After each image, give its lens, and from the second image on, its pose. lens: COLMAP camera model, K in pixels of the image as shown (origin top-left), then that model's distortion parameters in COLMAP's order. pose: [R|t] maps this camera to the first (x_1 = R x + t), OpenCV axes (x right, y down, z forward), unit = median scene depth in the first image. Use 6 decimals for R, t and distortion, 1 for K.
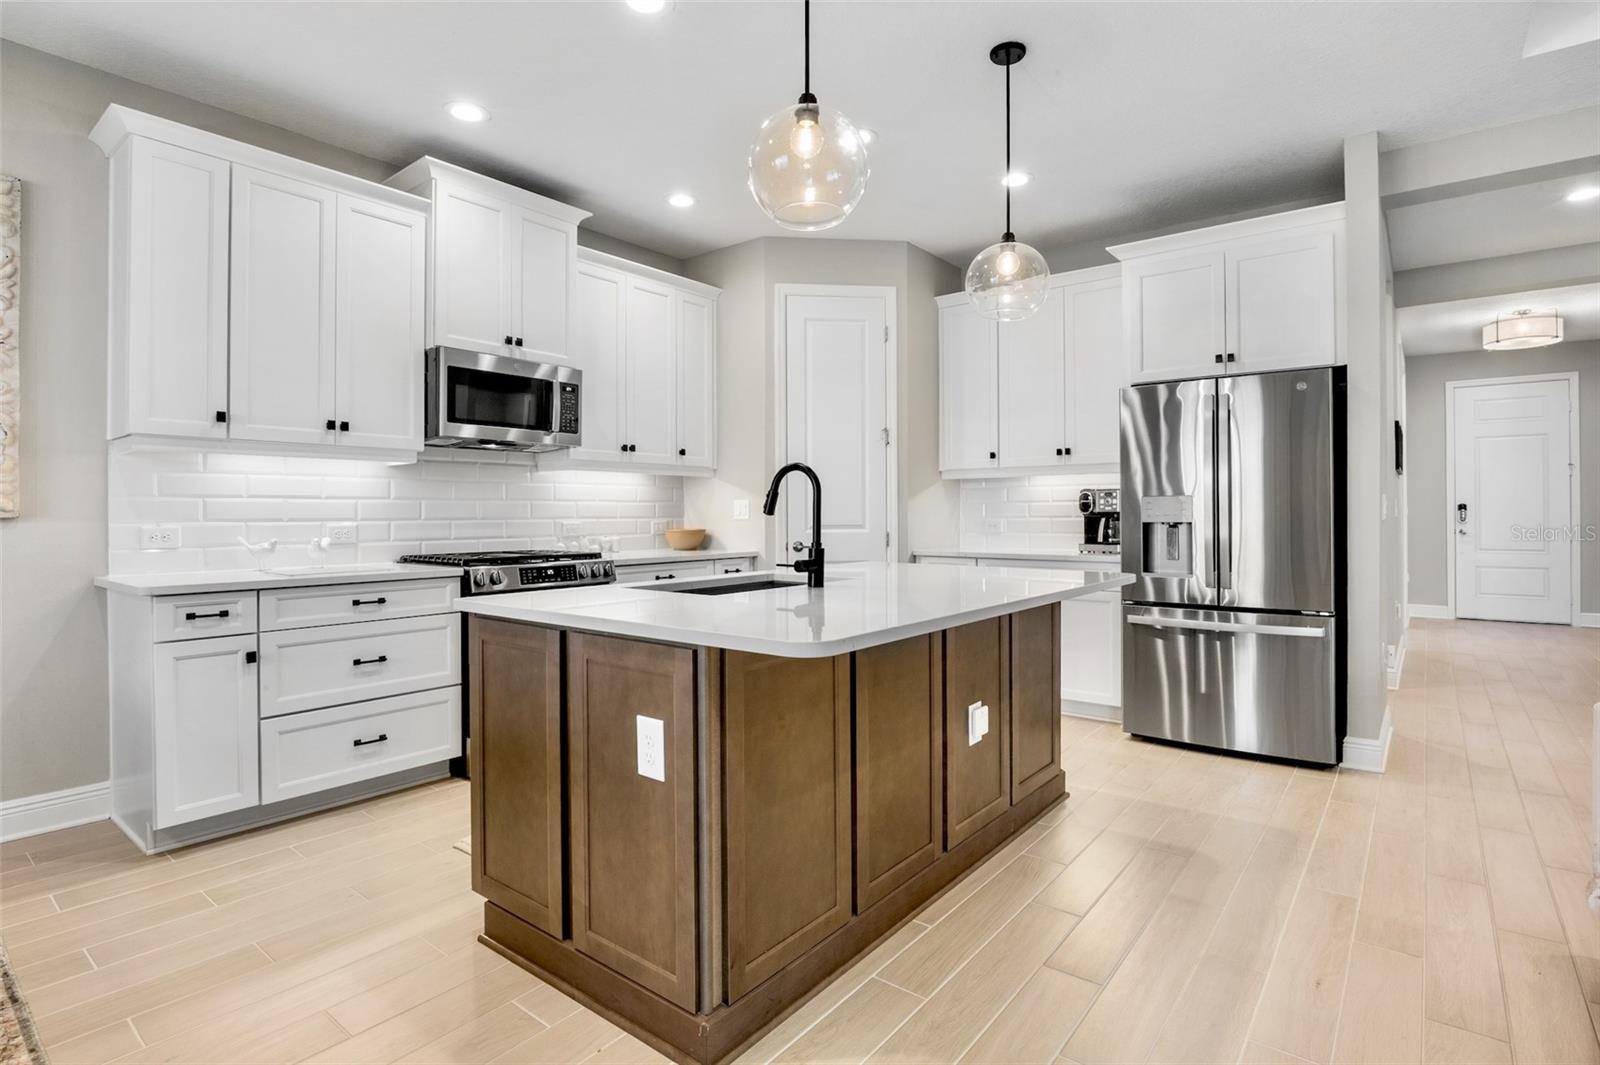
lens RADIAL K [[804.3, 0, 798.3], [0, 804.3, 514.9], [0, 0, 1]] dist [-0.026079, 0.001501]
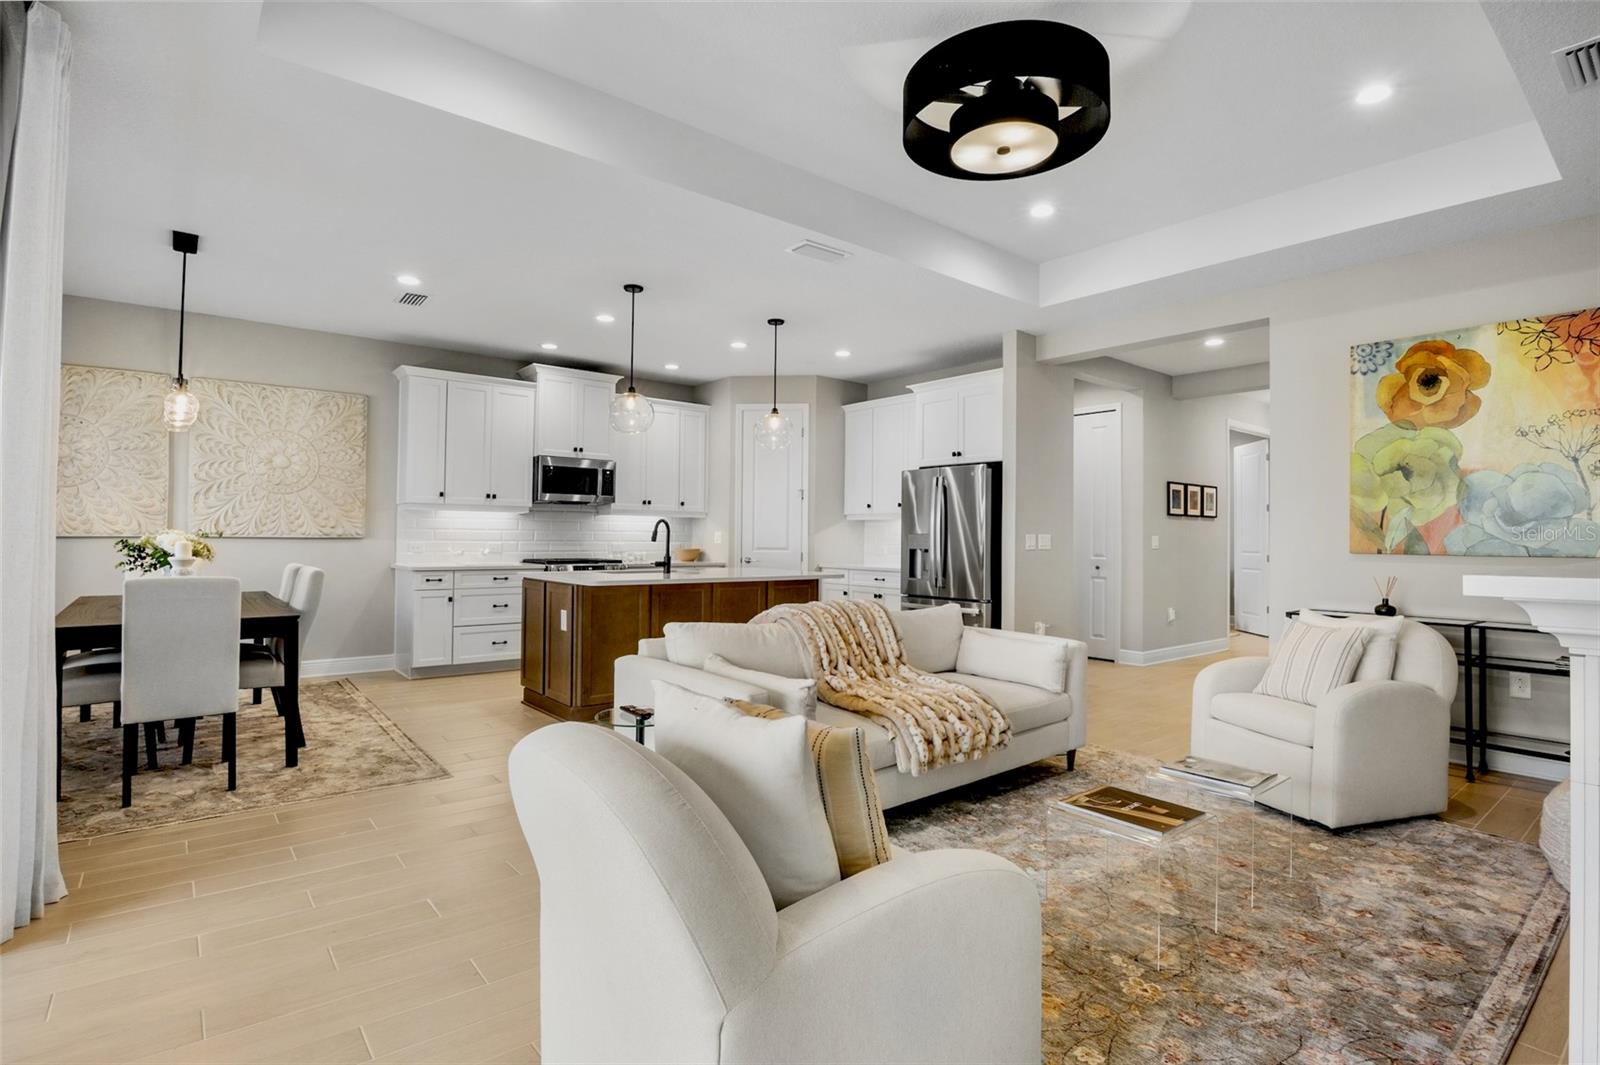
lens RADIAL K [[791.5, 0, 793.5], [0, 791.5, 521.8], [0, 0, 1]] dist [-0.018735, -0.000830]
pose [[0.975344, 0.009476, -0.220488, 0.672476], [-0.014168, 0.999705, -0.019706, -0.013627], [0.220237, 0.022344, 0.975190, -0.872691]]
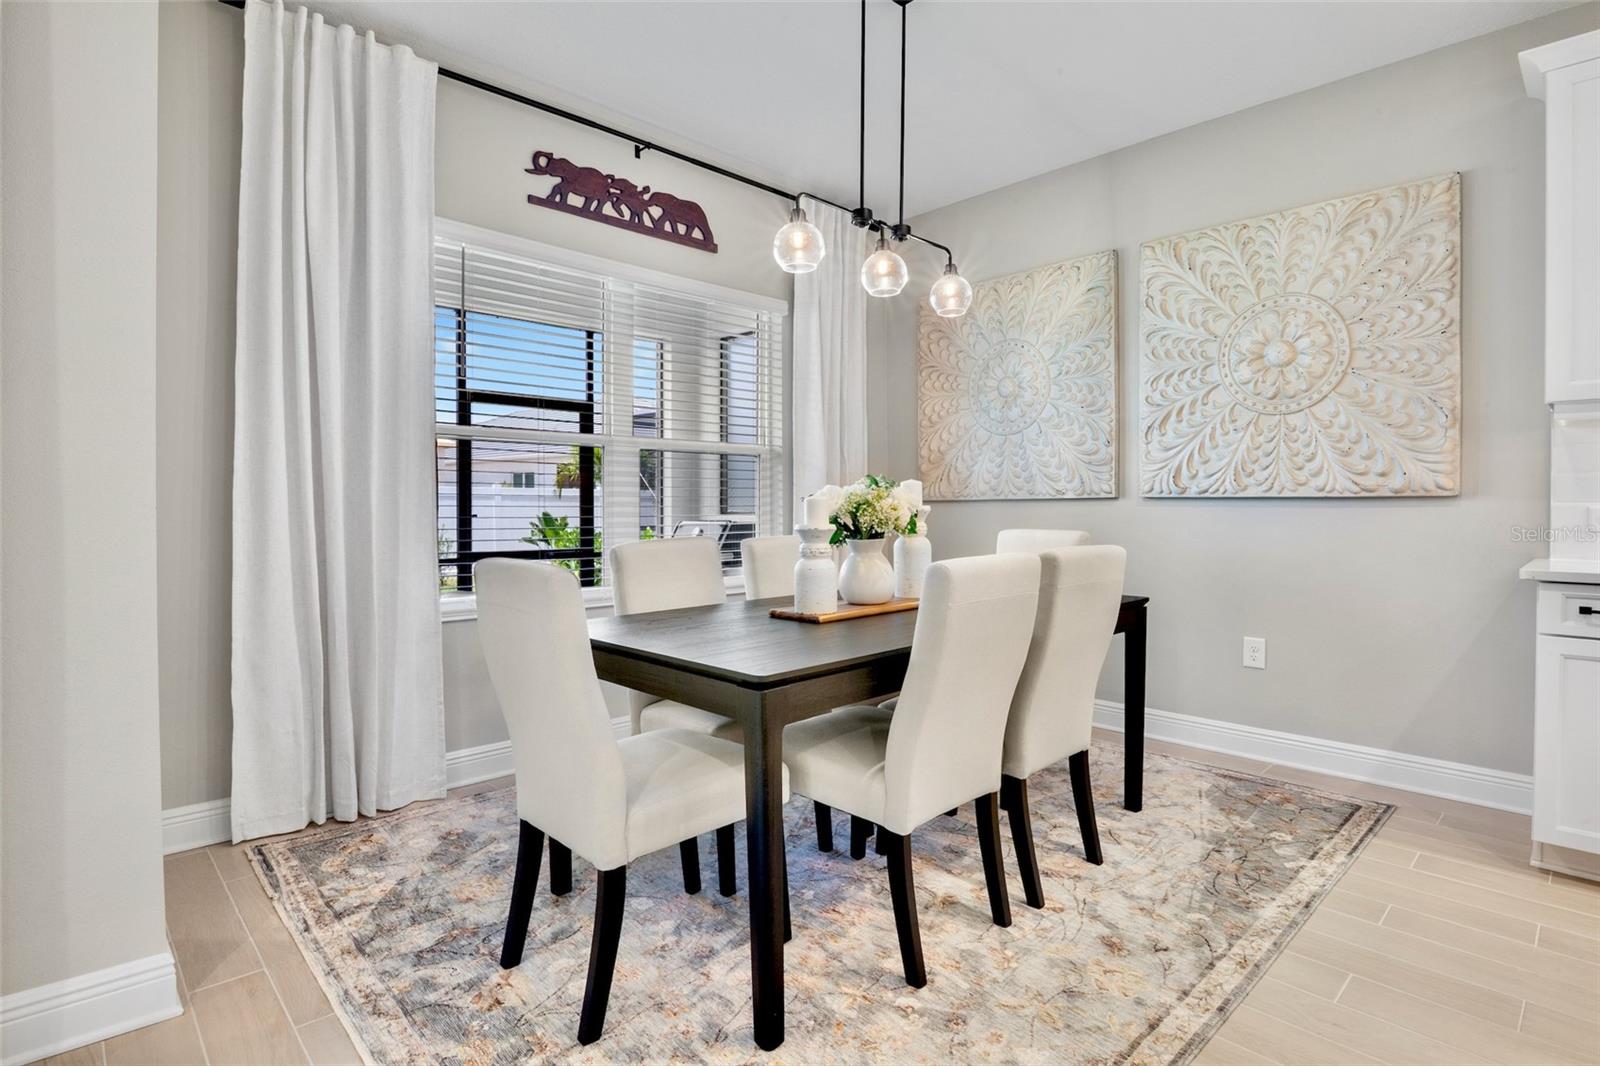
lens RADIAL K [[804.3, 0, 798.3], [0, 804.3, 515.4], [0, 0, 1]] dist [-0.026079, 0.001501]
pose [[-0.141206, 0.016607, -0.989841, 0.147113], [-0.003053, 0.999847, 0.017210, 0.011807], [0.989976, 0.005452, -0.141134, 0.229490]]
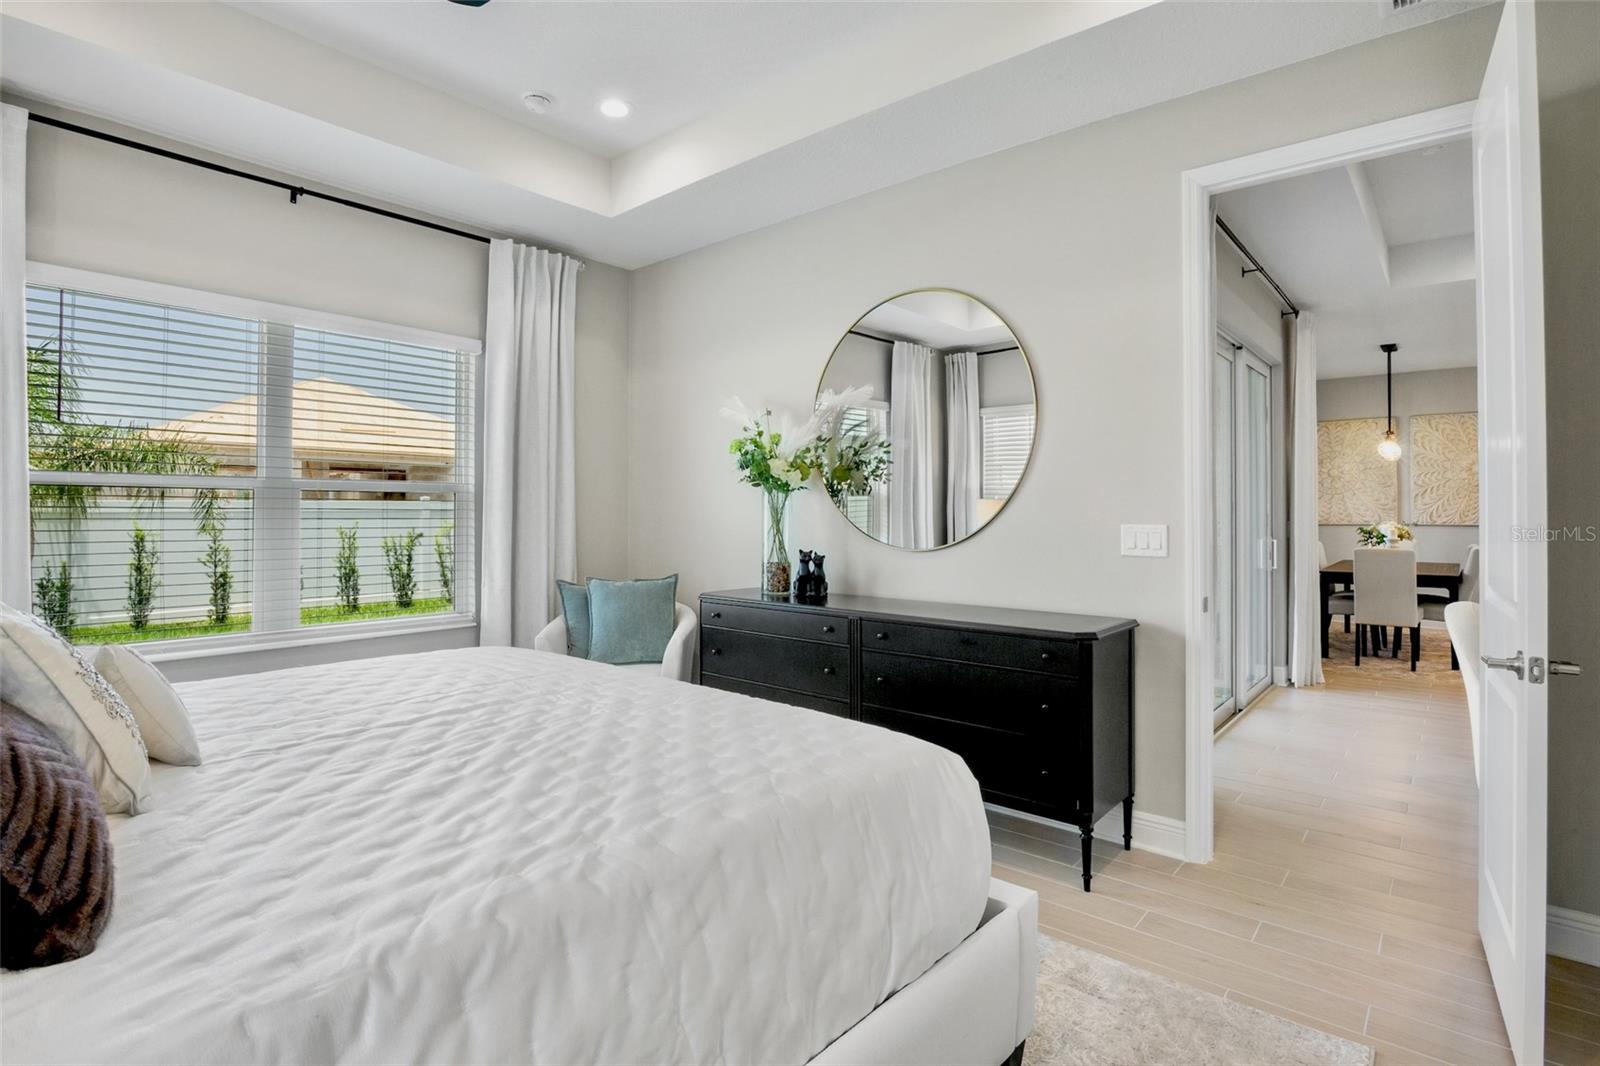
lens RADIAL K [[782.4, 0, 800.1], [0, 782.4, 501.9], [0, 0, 1]] dist [-0.024651, -0.000462]
pose [[-0.035305, -0.008159, -0.999343, 1.591230], [-0.003430, 0.999962, -0.008042, -0.043508], [0.999371, 0.003144, -0.035331, -1.398216]]
